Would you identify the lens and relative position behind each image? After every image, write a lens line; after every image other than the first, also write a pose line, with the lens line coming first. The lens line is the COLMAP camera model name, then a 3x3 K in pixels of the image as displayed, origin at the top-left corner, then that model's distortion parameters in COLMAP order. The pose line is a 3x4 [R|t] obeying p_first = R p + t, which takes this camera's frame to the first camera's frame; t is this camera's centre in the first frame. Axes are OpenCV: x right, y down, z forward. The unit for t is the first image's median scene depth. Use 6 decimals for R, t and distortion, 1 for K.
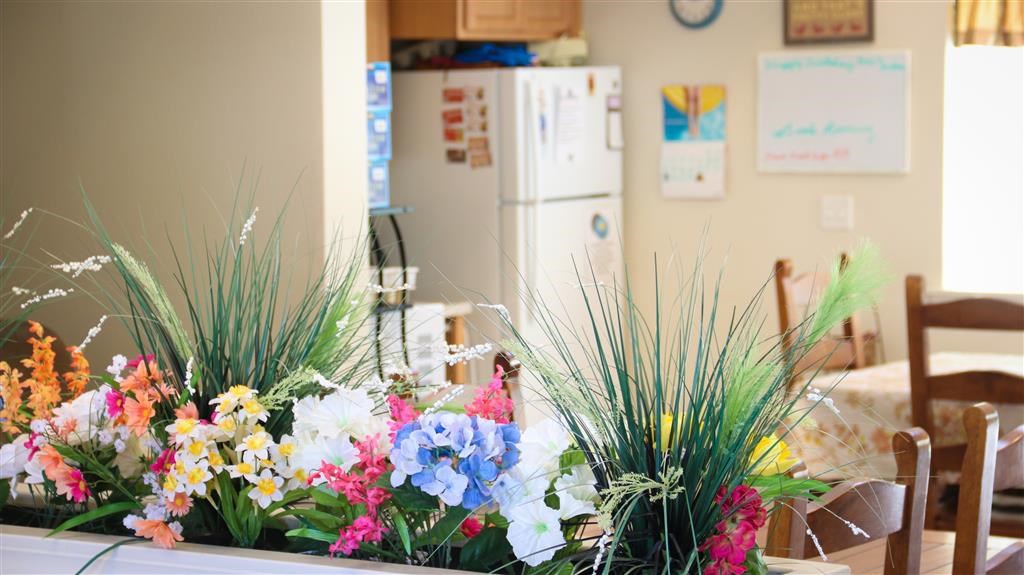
lens RADIAL K [[2694.9, 0, 514.9], [0, 2694.9, 290.3], [0, 0, 1]] dist [0.568229, 0.000000]
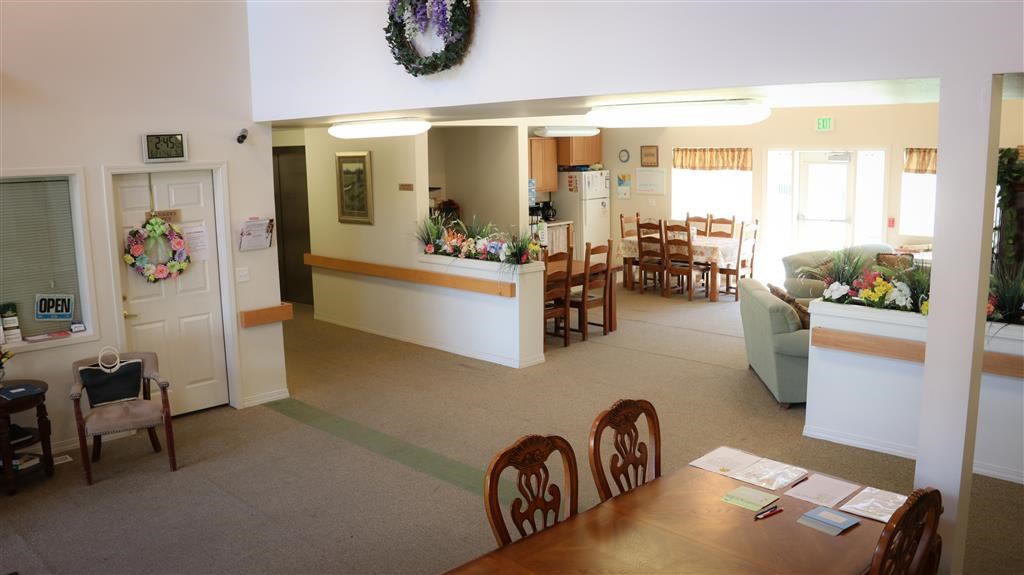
lens RADIAL K [[862.7, 0, 513.0], [0, 862.7, 286.1], [0, 0, 1]] dist [-0.162445, 0.118950]
pose [[0.978996, 0.025144, -0.202323, 0.188391], [-0.006406, 0.995669, 0.092743, -0.020769], [0.203778, -0.089499, 0.974918, -0.505583]]
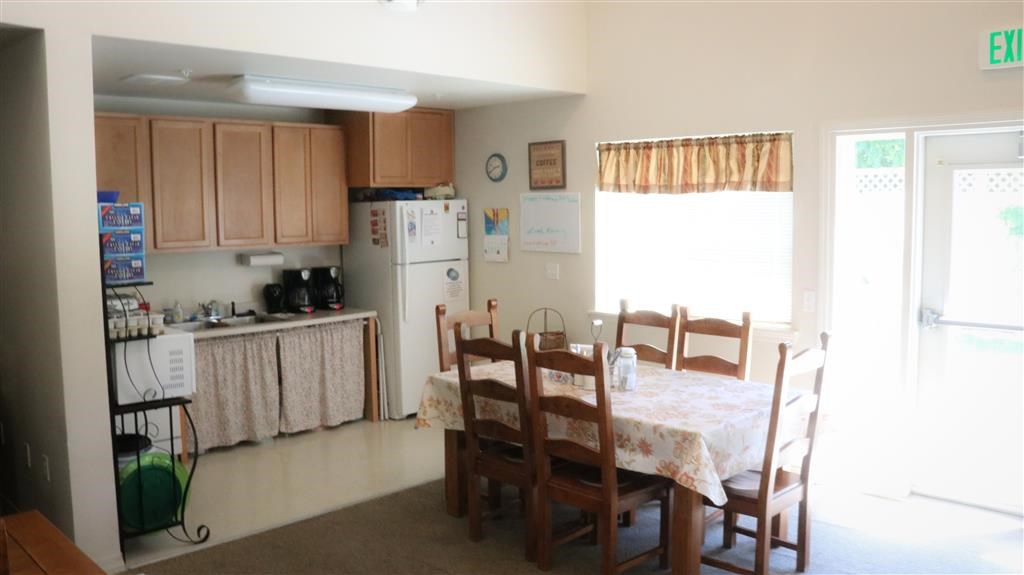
lens RADIAL K [[862.7, 0, 500.8], [0, 862.7, 292.9], [0, 0, 1]] dist [-0.162445, 0.118950]
pose [[0.977411, 0.022037, -0.210195, 0.218645], [-0.015908, 0.999399, 0.030804, -0.031843], [0.210747, -0.026764, 0.977174, 0.358209]]
